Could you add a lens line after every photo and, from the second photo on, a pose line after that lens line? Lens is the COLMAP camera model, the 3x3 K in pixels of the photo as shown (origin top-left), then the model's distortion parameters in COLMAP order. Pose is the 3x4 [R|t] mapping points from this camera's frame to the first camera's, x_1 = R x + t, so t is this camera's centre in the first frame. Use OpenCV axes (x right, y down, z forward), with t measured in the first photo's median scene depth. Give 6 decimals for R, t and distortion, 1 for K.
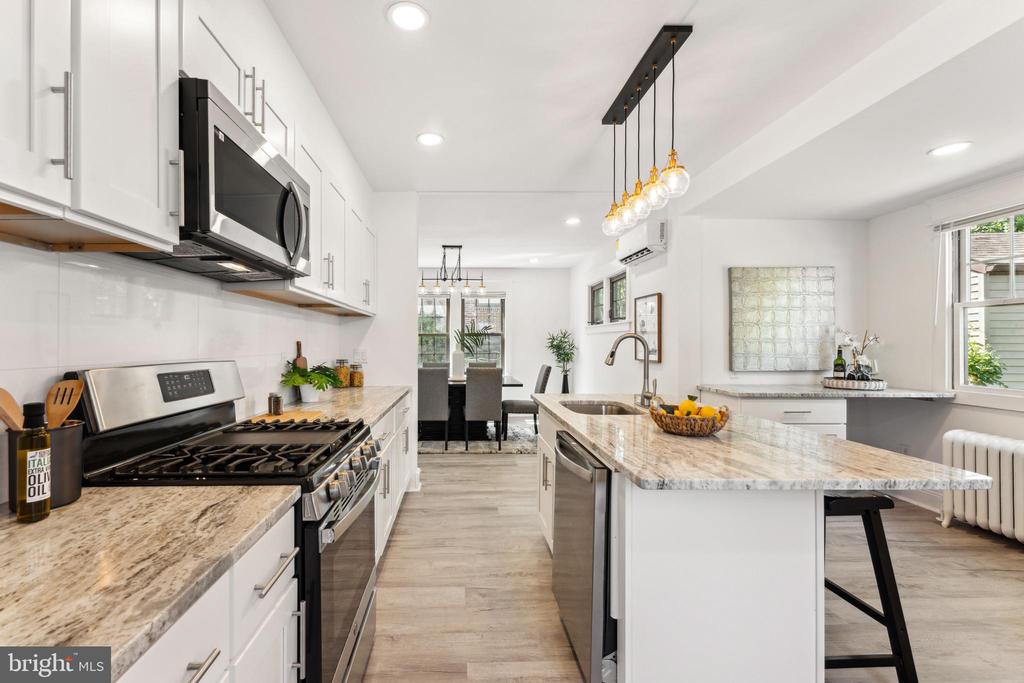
lens RADIAL K [[389.5, 0, 507.4], [0, 389.5, 345.3], [0, 0, 1]] dist [0.003213, -0.000416]
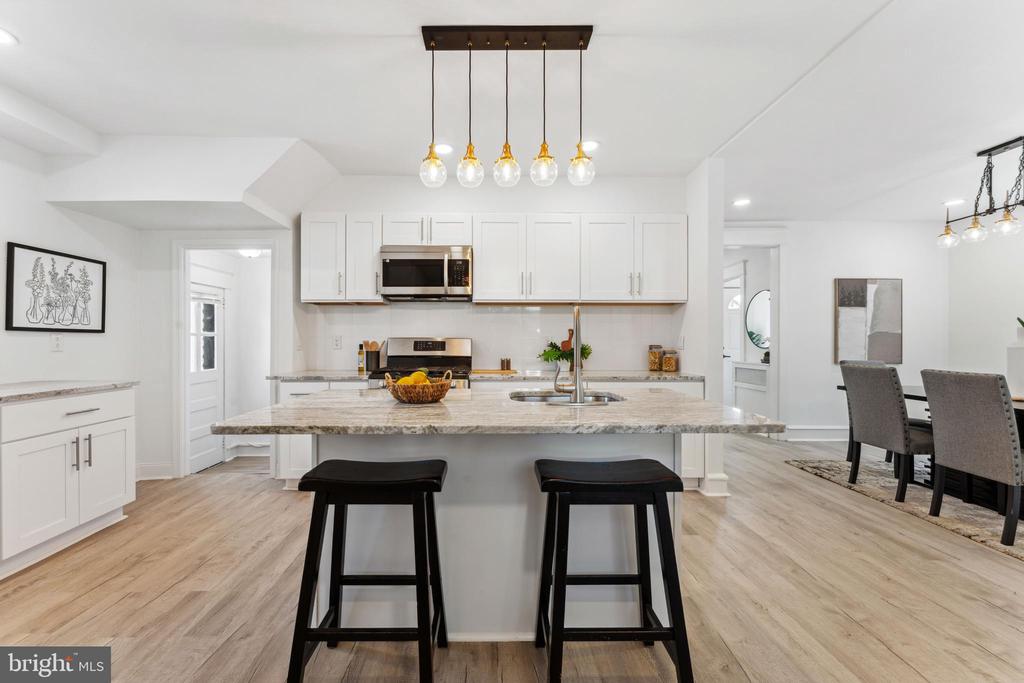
lens RADIAL K [[417.7, 0, 502.4], [0, 417.7, 337.0], [0, 0, 1]] dist [0.016310, 0.000146]
pose [[0.003380, 0.003488, -0.999988, 0.784110], [-0.001457, 0.999993, 0.003483, 0.010434], [0.999993, 0.001445, 0.003385, 0.563831]]
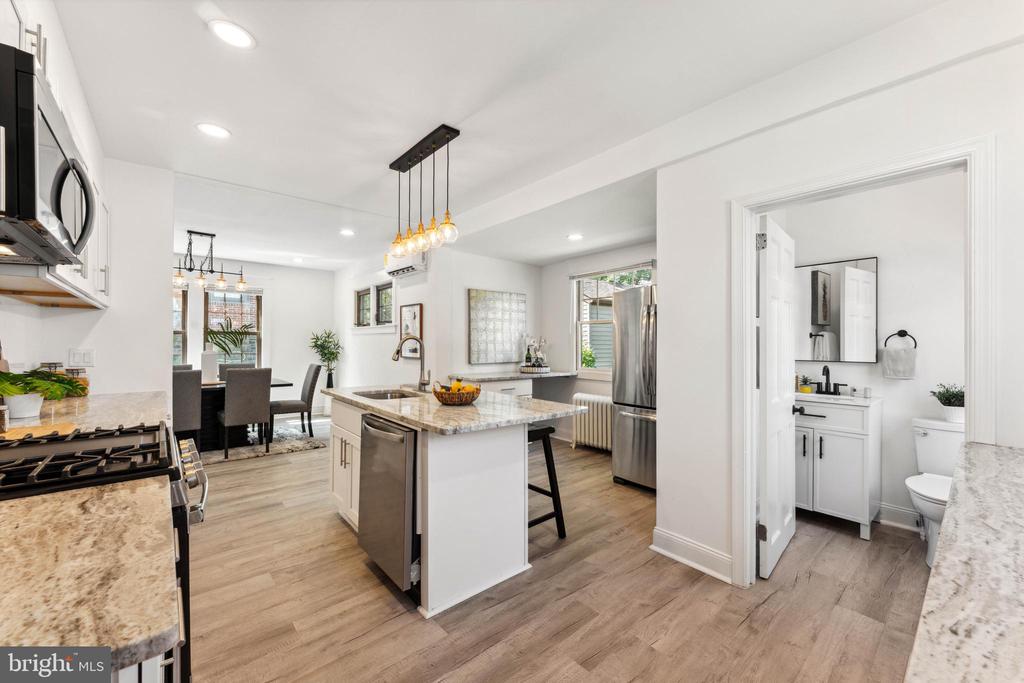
lens RADIAL K [[417.7, 0, 511.9], [0, 417.7, 343.3], [0, 0, 1]] dist [0.016310, 0.000146]
pose [[0.769305, 0.004376, 0.638867, -0.289383], [-0.000899, 0.999983, -0.005767, 0.002157], [-0.638881, 0.003862, 0.769296, -0.263491]]
